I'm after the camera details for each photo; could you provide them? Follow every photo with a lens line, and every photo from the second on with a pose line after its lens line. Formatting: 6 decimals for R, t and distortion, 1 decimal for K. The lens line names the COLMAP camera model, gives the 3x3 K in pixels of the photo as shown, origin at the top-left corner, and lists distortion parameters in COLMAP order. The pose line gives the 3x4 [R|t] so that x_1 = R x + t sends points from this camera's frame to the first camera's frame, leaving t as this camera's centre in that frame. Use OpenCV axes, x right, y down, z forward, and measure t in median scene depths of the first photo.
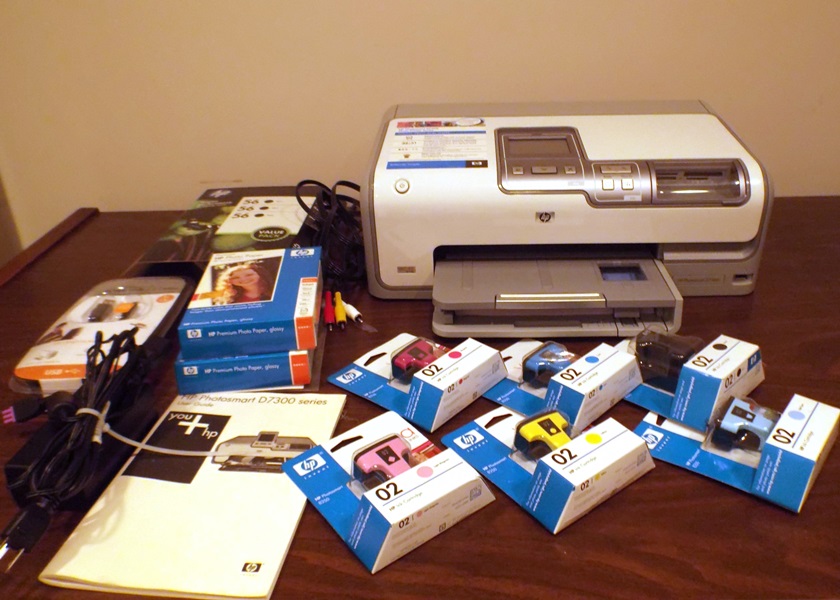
lens RADIAL K [[746.8, 0, 448.9], [0, 746.8, 249.9], [0, 0, 1]] dist [-0.004993, 0.002675]
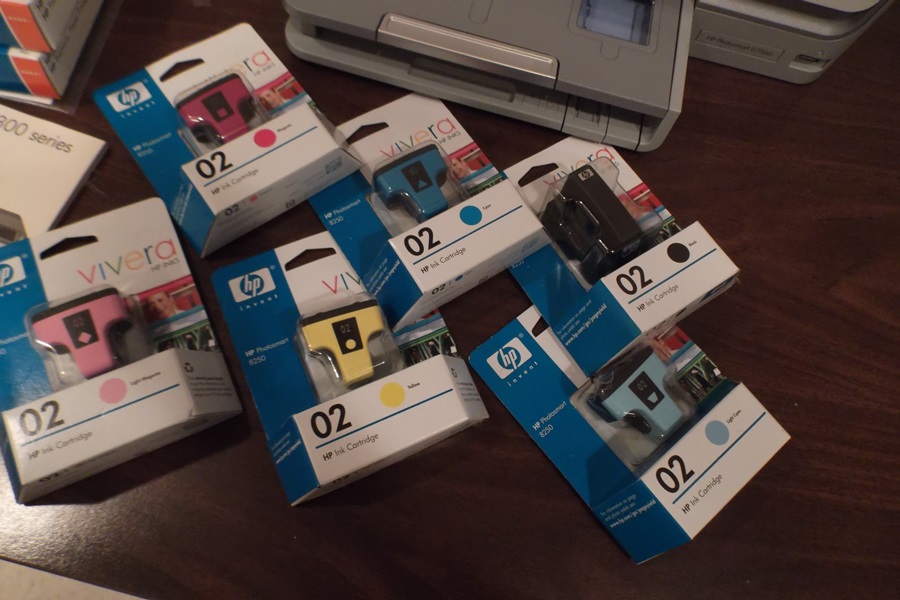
lens RADIAL K [[682.6, 0, 455.0], [0, 682.6, 301.0], [0, 0, 1]] dist [0.007049, -0.003579]
pose [[0.968386, 0.245683, 0.043229, 0.137844], [-0.209672, 0.707742, 0.674639, -0.143425], [0.135152, -0.662375, 0.736881, 0.431307]]
